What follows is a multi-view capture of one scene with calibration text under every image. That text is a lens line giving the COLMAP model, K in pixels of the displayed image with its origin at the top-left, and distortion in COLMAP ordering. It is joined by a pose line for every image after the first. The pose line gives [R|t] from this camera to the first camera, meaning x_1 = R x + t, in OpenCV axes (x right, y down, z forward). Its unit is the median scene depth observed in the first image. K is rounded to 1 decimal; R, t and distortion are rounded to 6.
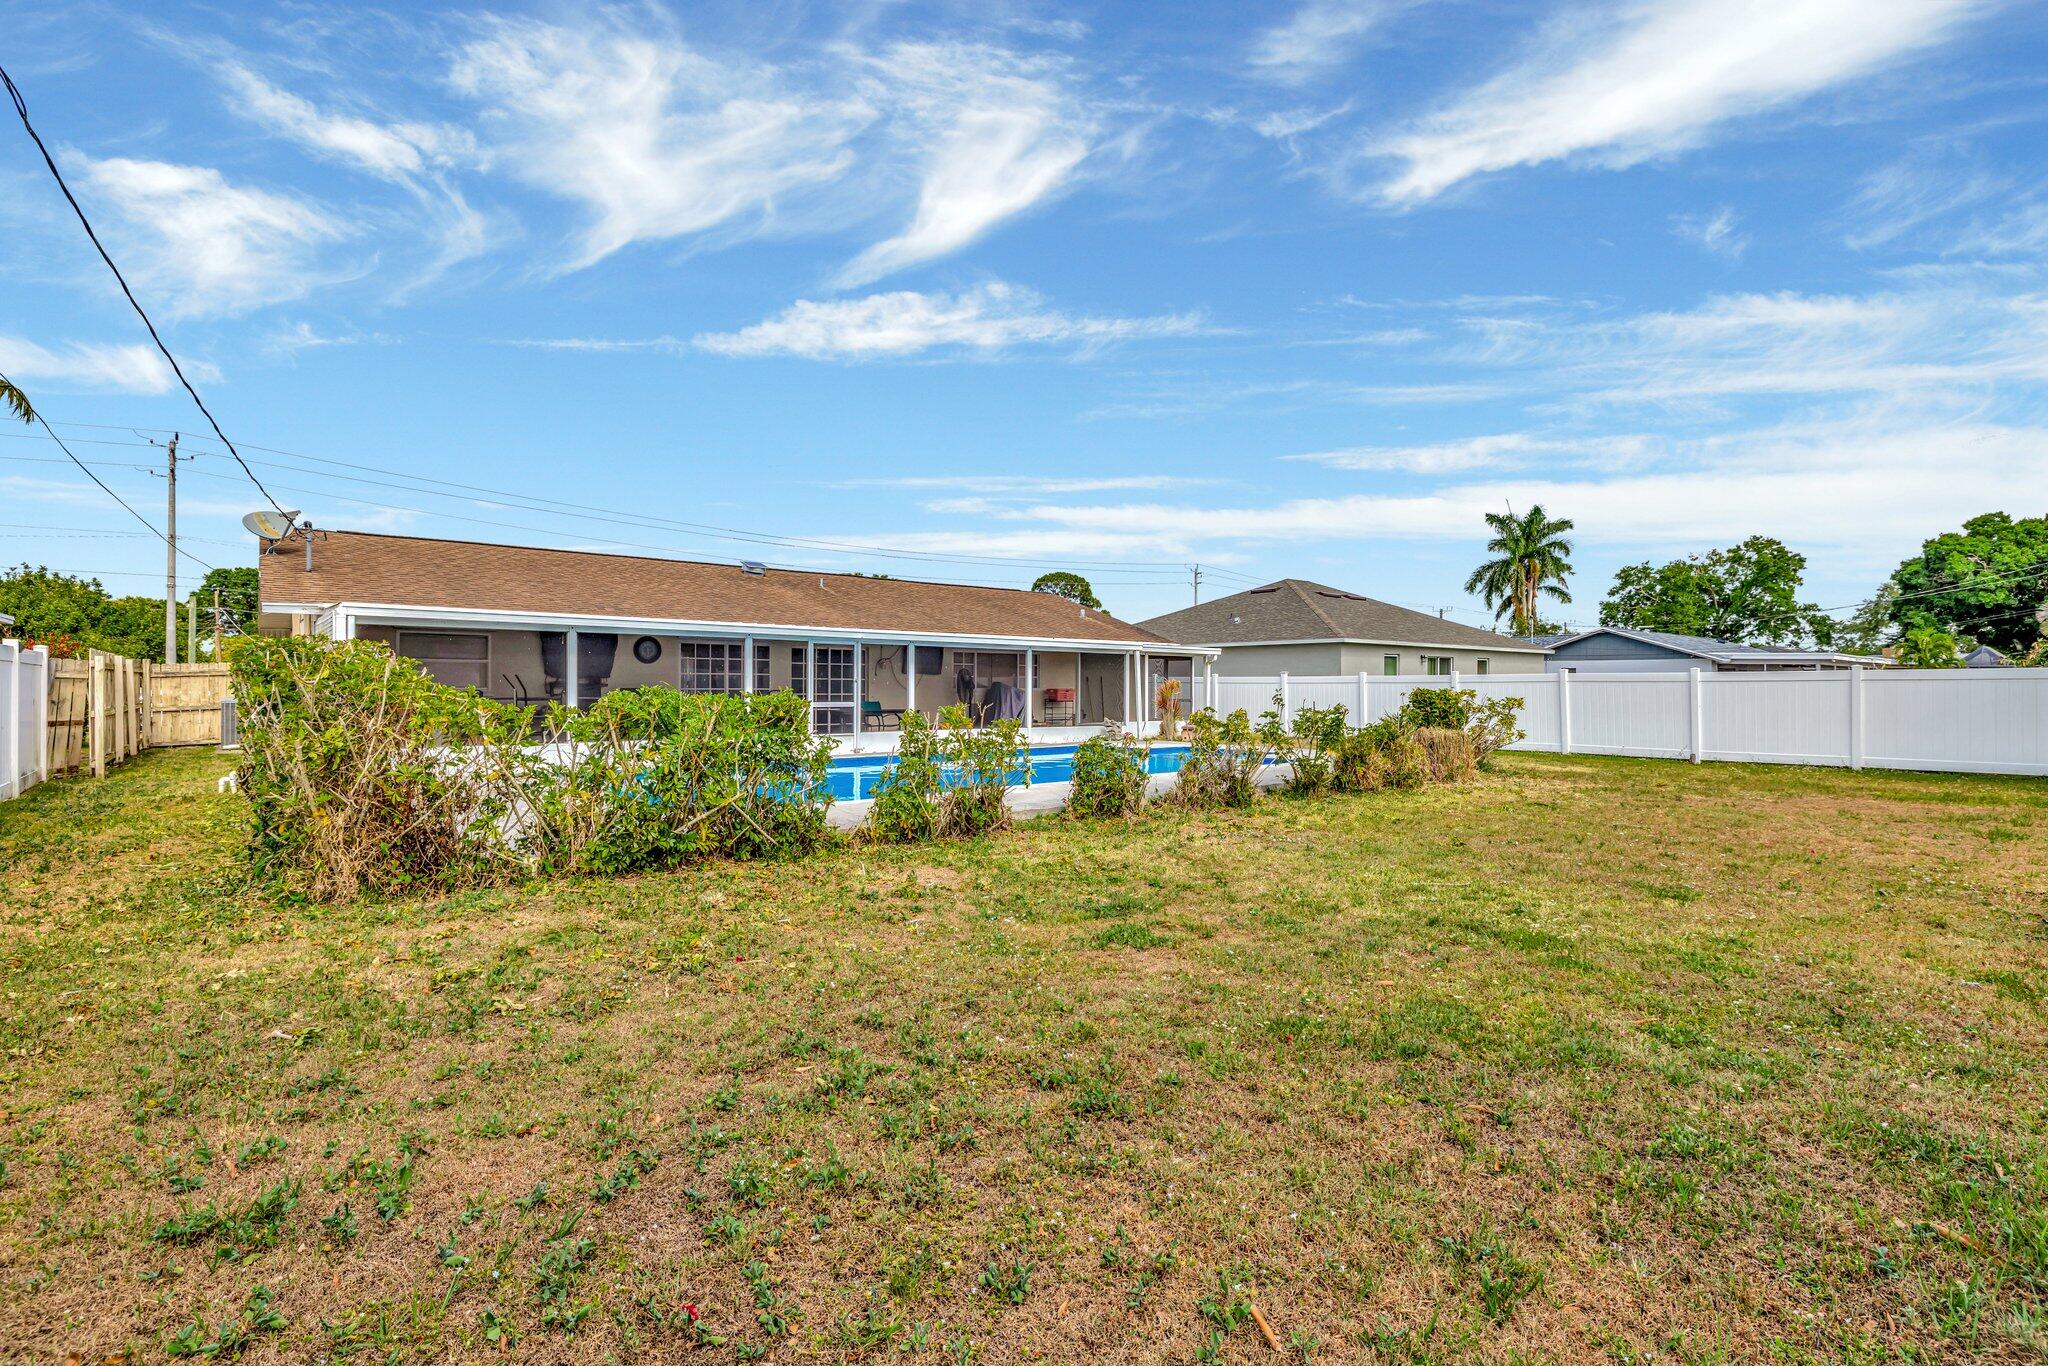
lens RADIAL K [[934.0, 0, 1024.0], [0, 934.0, 683.0], [0, 0, 1]] dist [0.000376, -0.000007]
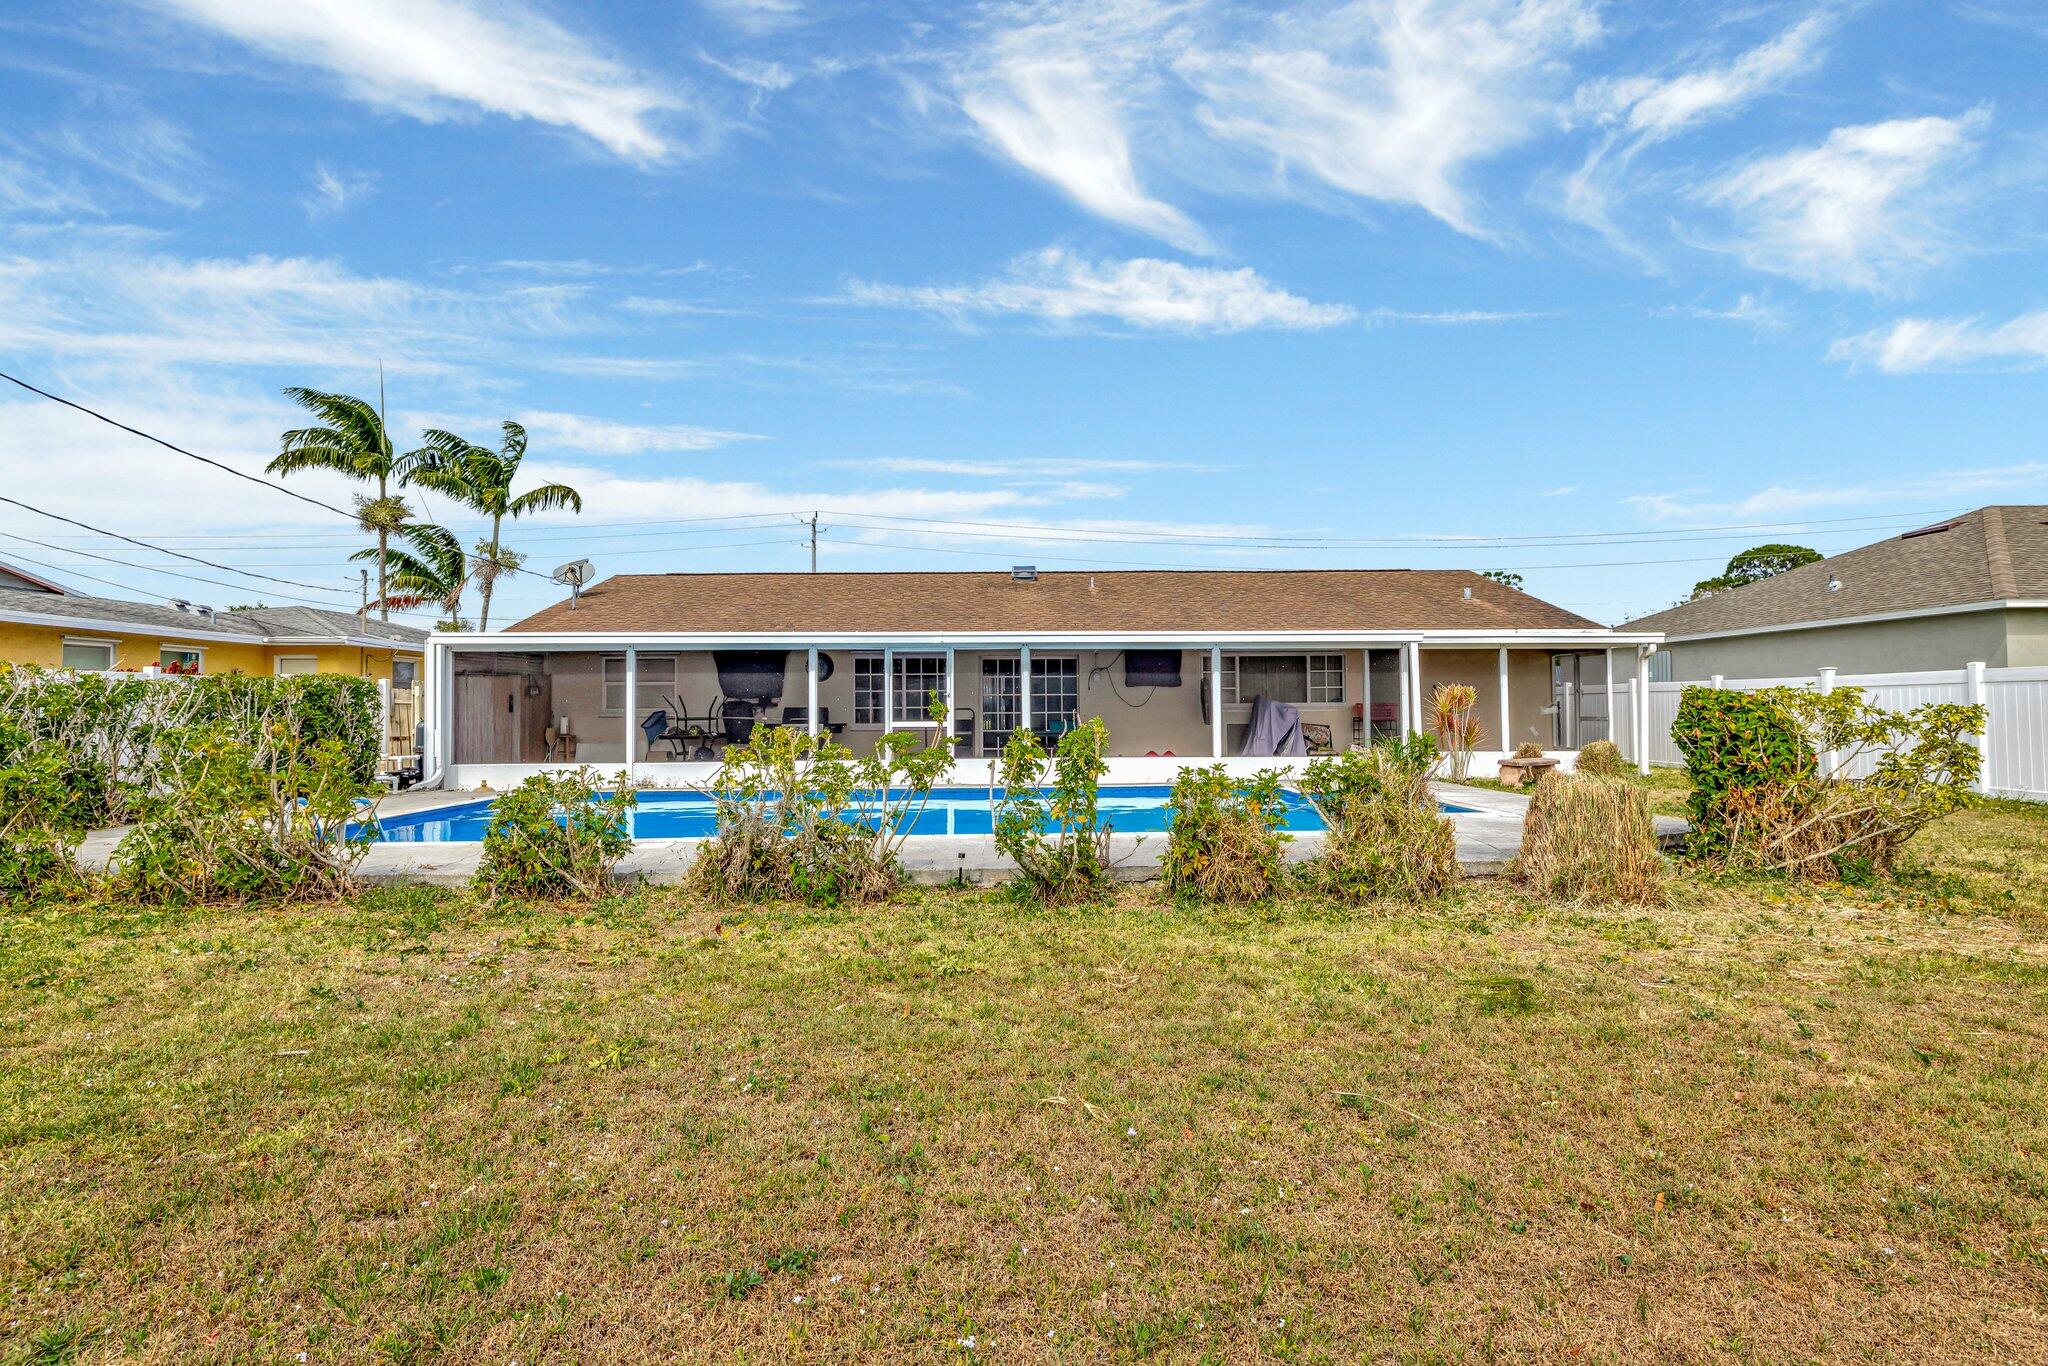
lens RADIAL K [[934.0, 0, 1024.0], [0, 934.0, 683.0], [0, 0, 1]] dist [0.000376, -0.000007]
pose [[0.788561, -0.019775, -0.614639, 0.389842], [0.011368, 0.999781, -0.017581, 0.002753], [0.614852, 0.006877, 0.788613, 0.388608]]
